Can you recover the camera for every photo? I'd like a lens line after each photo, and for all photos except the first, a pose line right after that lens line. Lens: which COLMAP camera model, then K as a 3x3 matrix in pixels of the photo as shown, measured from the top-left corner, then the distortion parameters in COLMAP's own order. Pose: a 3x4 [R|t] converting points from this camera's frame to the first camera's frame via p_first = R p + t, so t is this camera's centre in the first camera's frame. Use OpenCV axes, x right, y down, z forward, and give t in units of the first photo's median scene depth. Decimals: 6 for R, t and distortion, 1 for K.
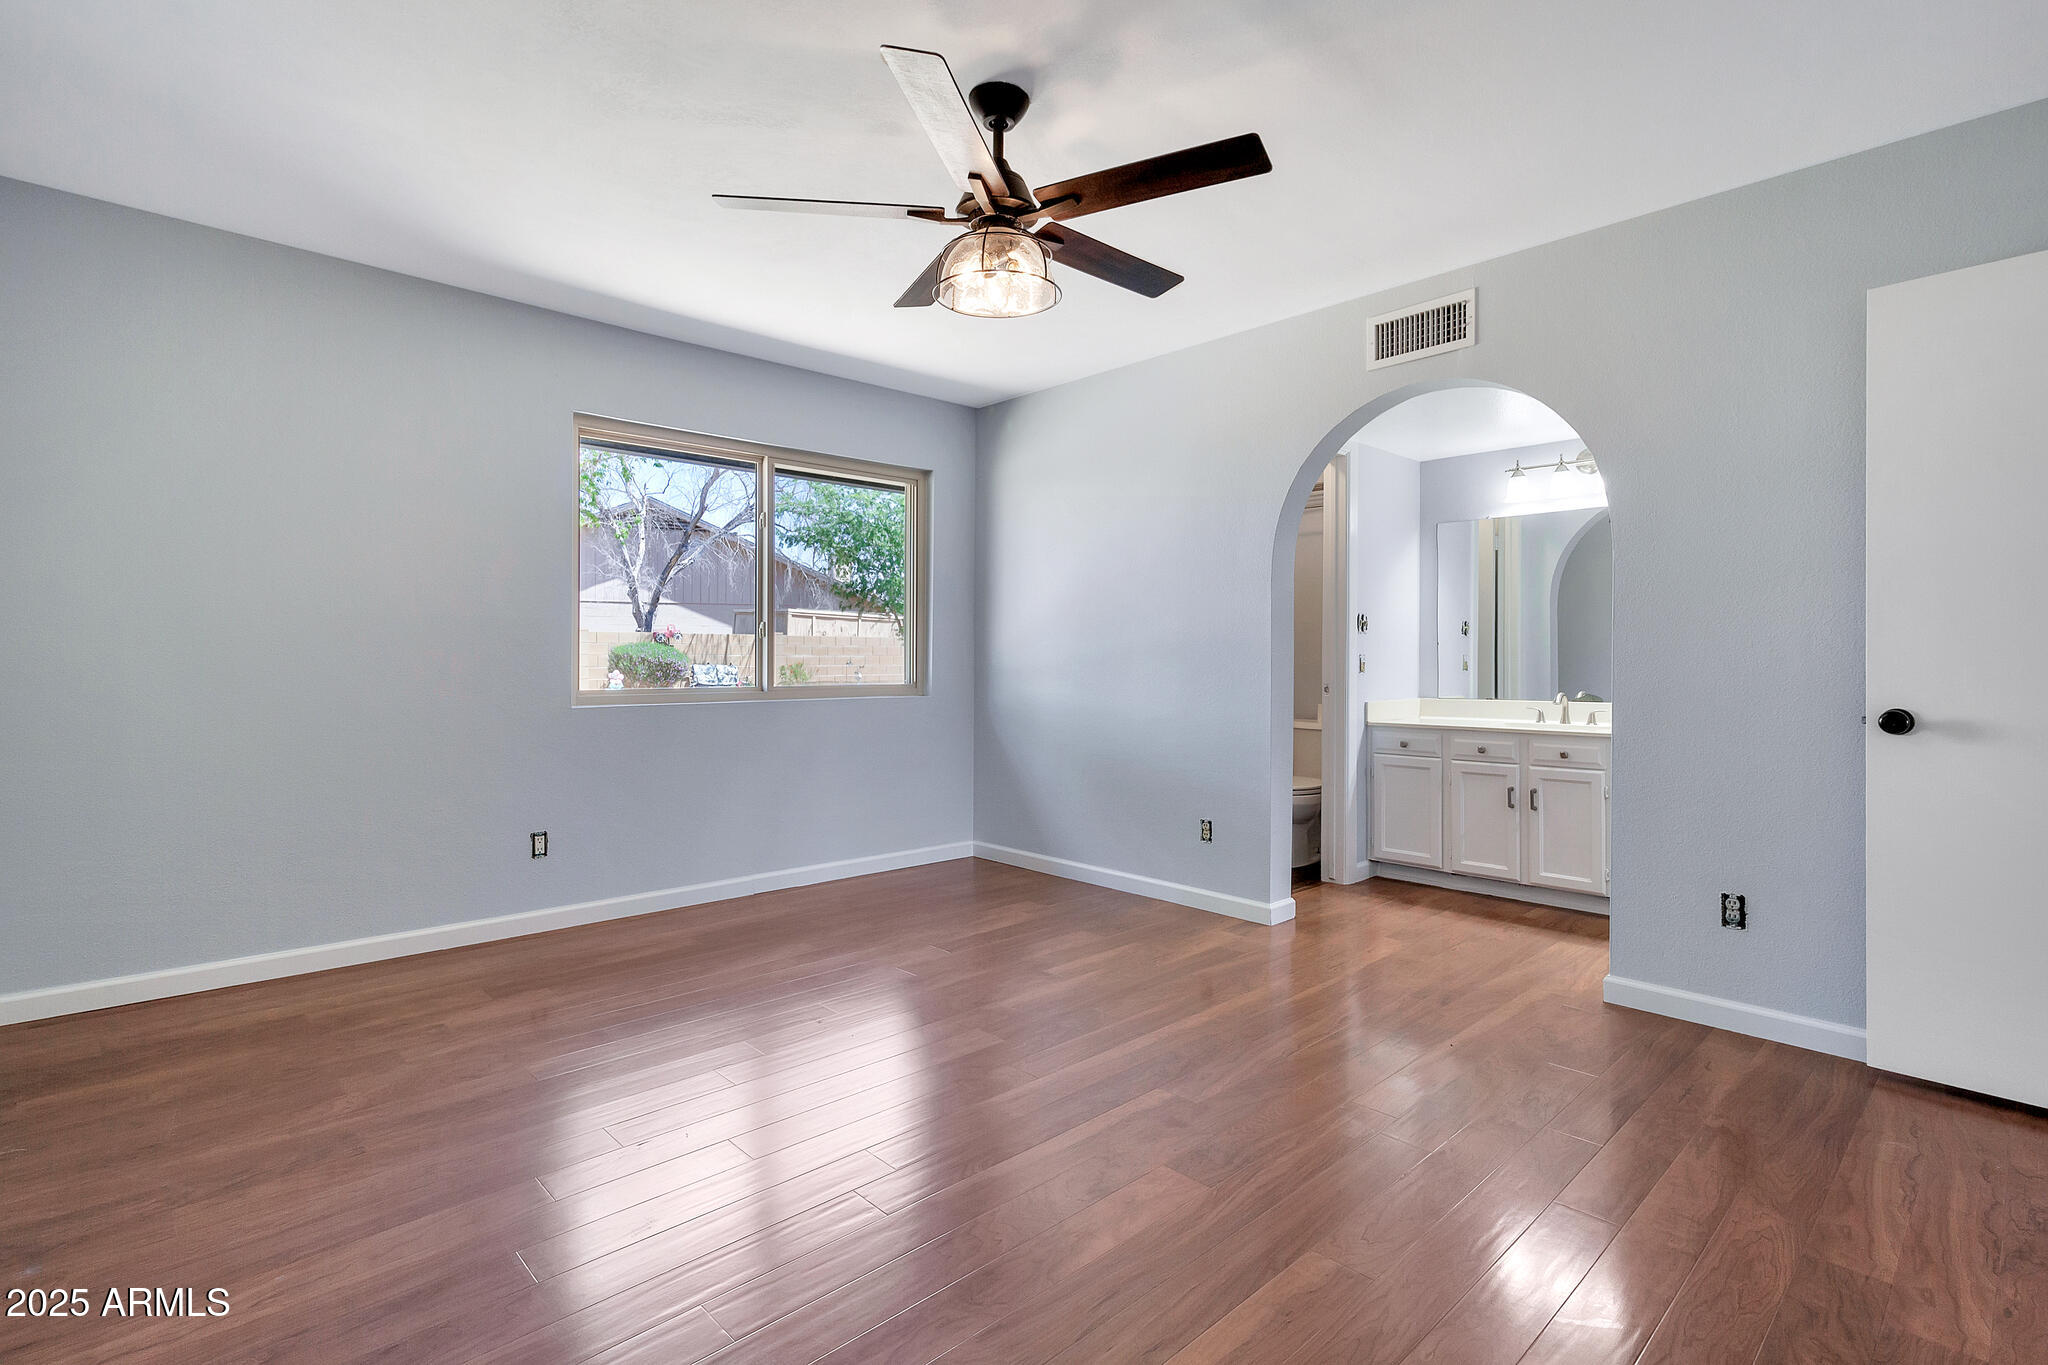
lens RADIAL K [[953.1, 0, 1038.9], [0, 953.1, 674.2], [0, 0, 1]] dist [0.000075, -0.000252]
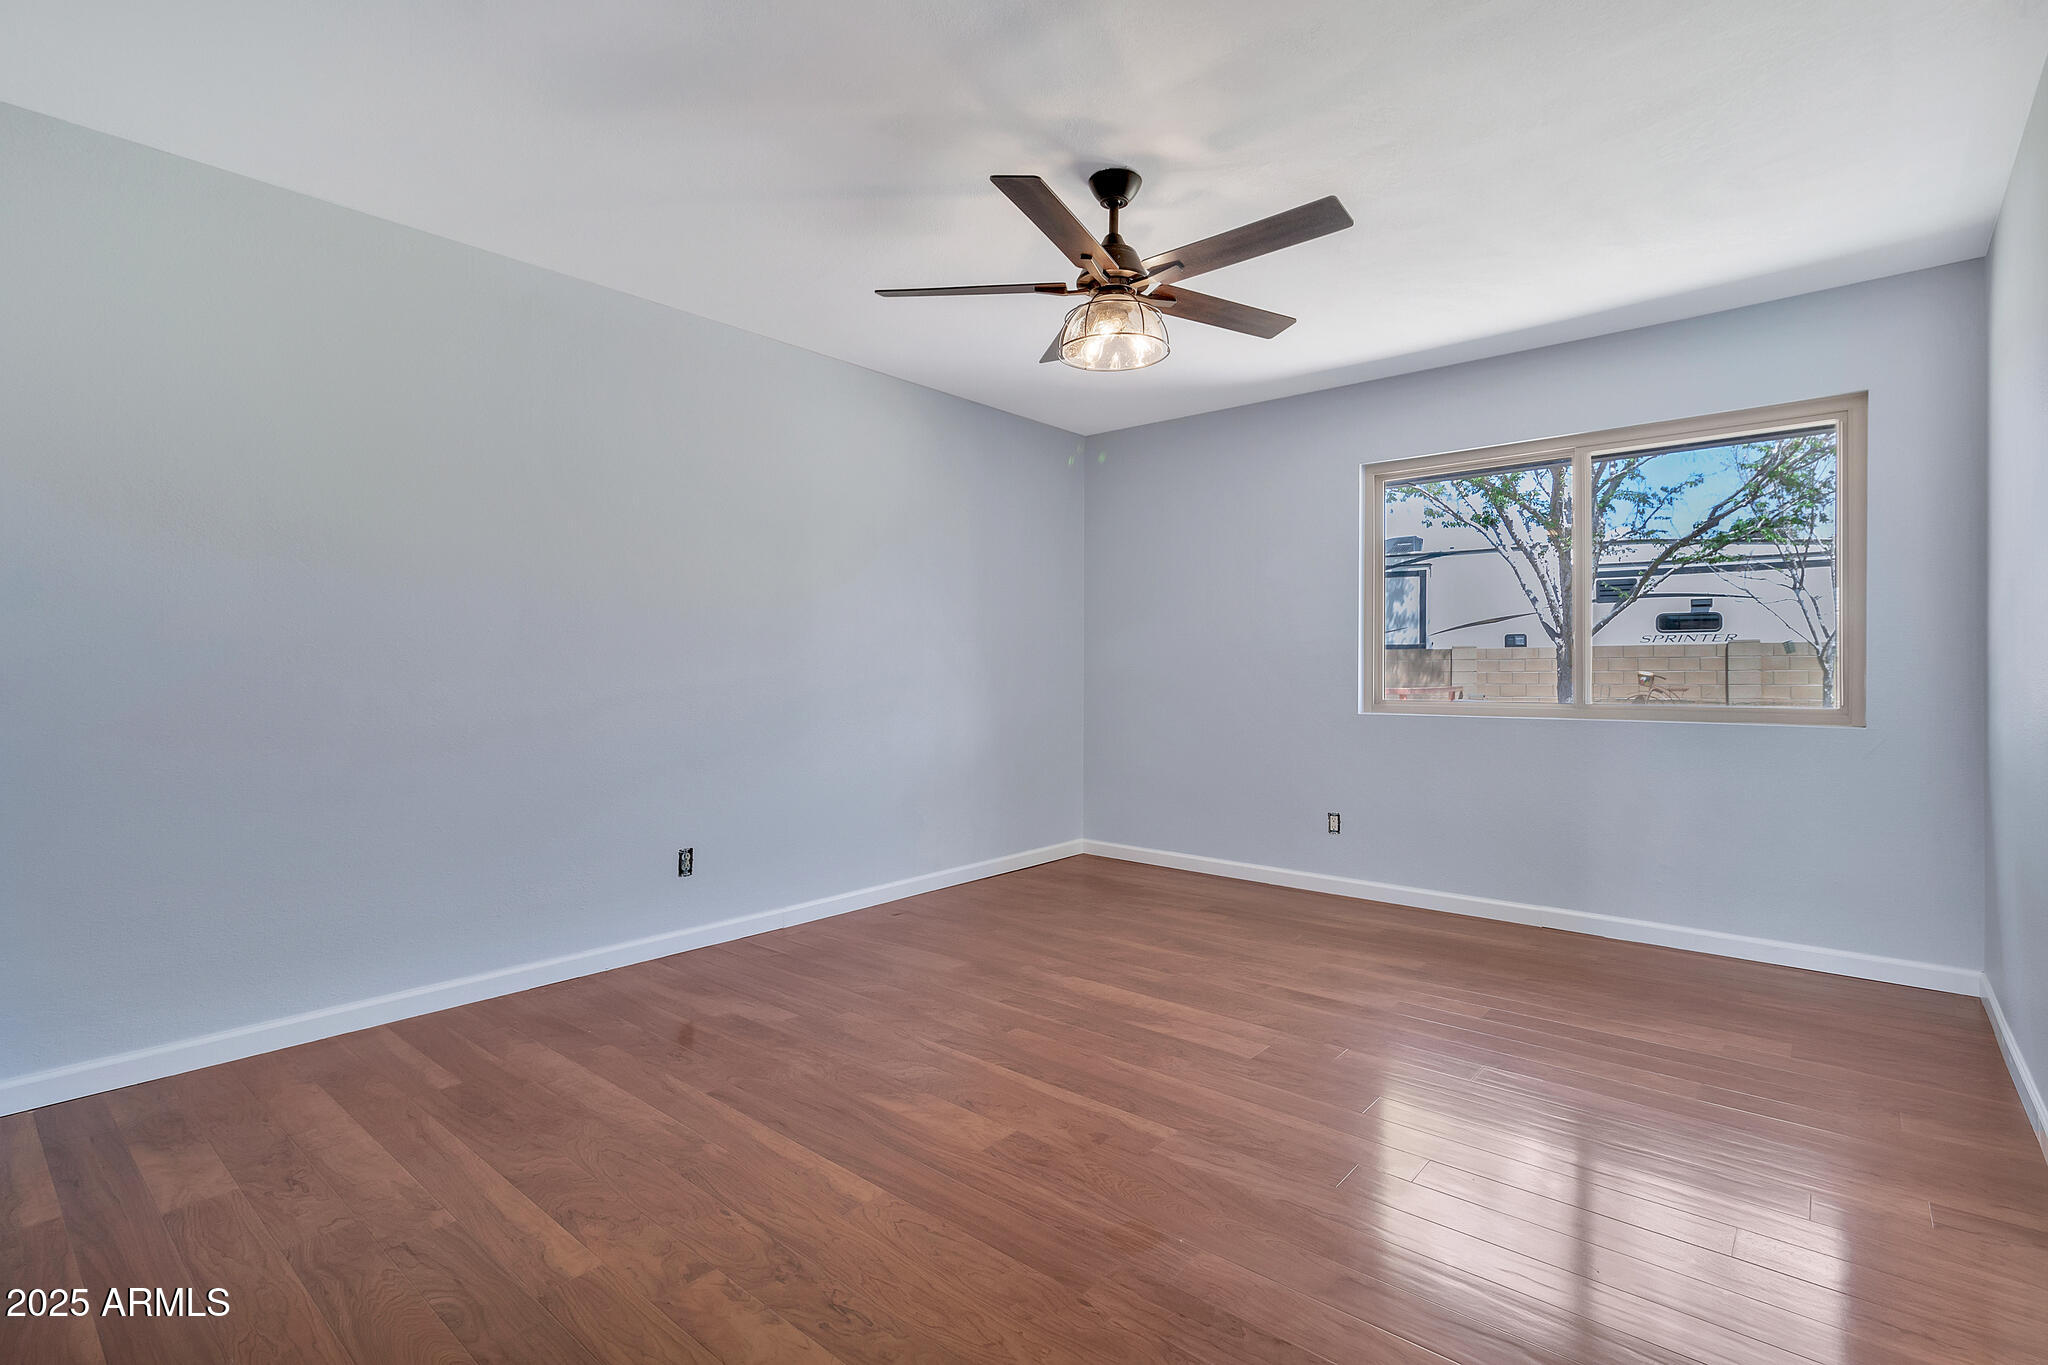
lens RADIAL K [[953.1, 0, 1041.0], [0, 953.1, 674.7], [0, 0, 1]] dist [0.000075, -0.000252]
pose [[0.124764, 0.003137, -0.992181, 0.825911], [-0.017608, 0.999845, 0.000947, -0.008162], [0.992030, 0.017352, 0.124800, 0.594990]]
